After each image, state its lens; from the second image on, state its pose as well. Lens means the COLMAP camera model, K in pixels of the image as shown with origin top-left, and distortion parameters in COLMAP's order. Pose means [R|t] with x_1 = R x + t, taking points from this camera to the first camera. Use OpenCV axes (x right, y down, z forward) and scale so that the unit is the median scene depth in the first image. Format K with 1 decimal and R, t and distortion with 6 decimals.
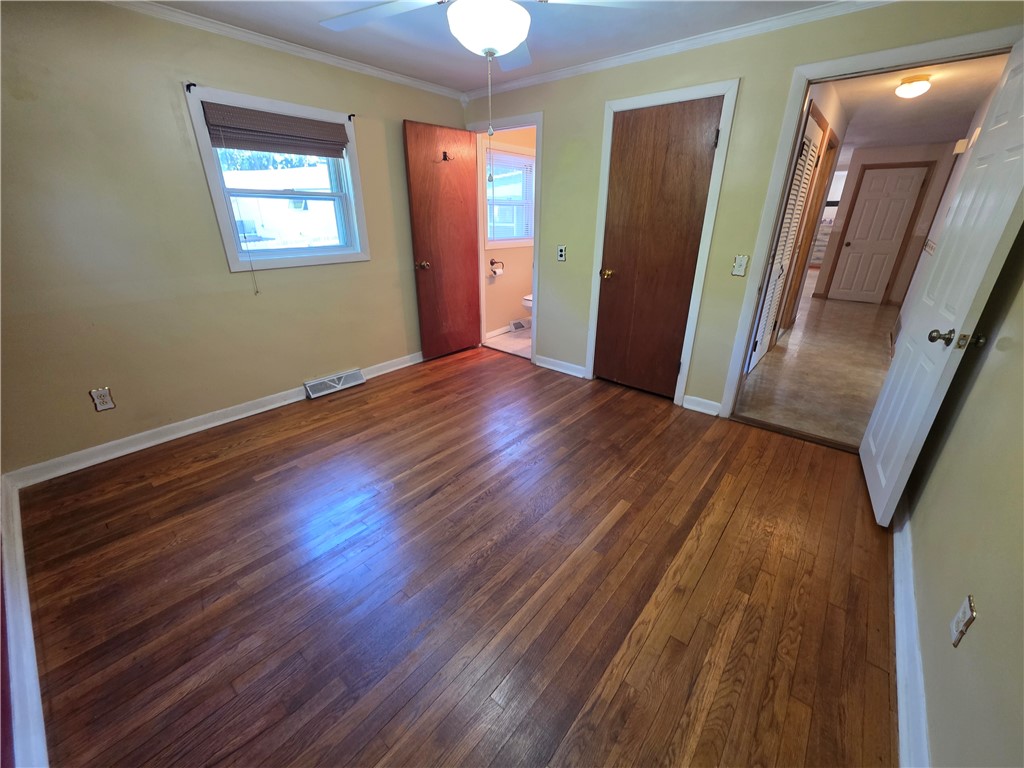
lens RADIAL K [[408.1, 0, 515.3], [0, 408.1, 383.1], [0, 0, 1]] dist [0.002308, -0.000219]
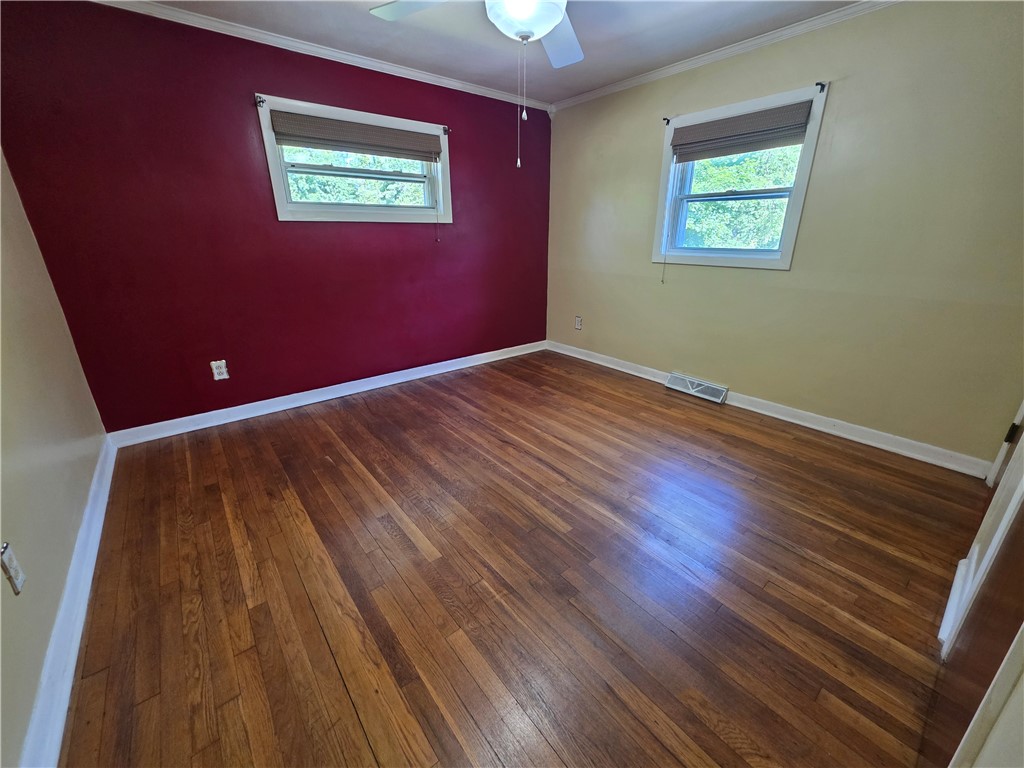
lens RADIAL K [[408.1, 0, 517.6], [0, 408.1, 380.9], [0, 0, 1]] dist [0.002308, -0.000219]
pose [[-0.183051, 0.329110, -0.926379, 0.775757], [-0.379775, 0.845480, 0.375412, -0.315886], [0.906787, 0.420536, -0.029777, 0.927972]]
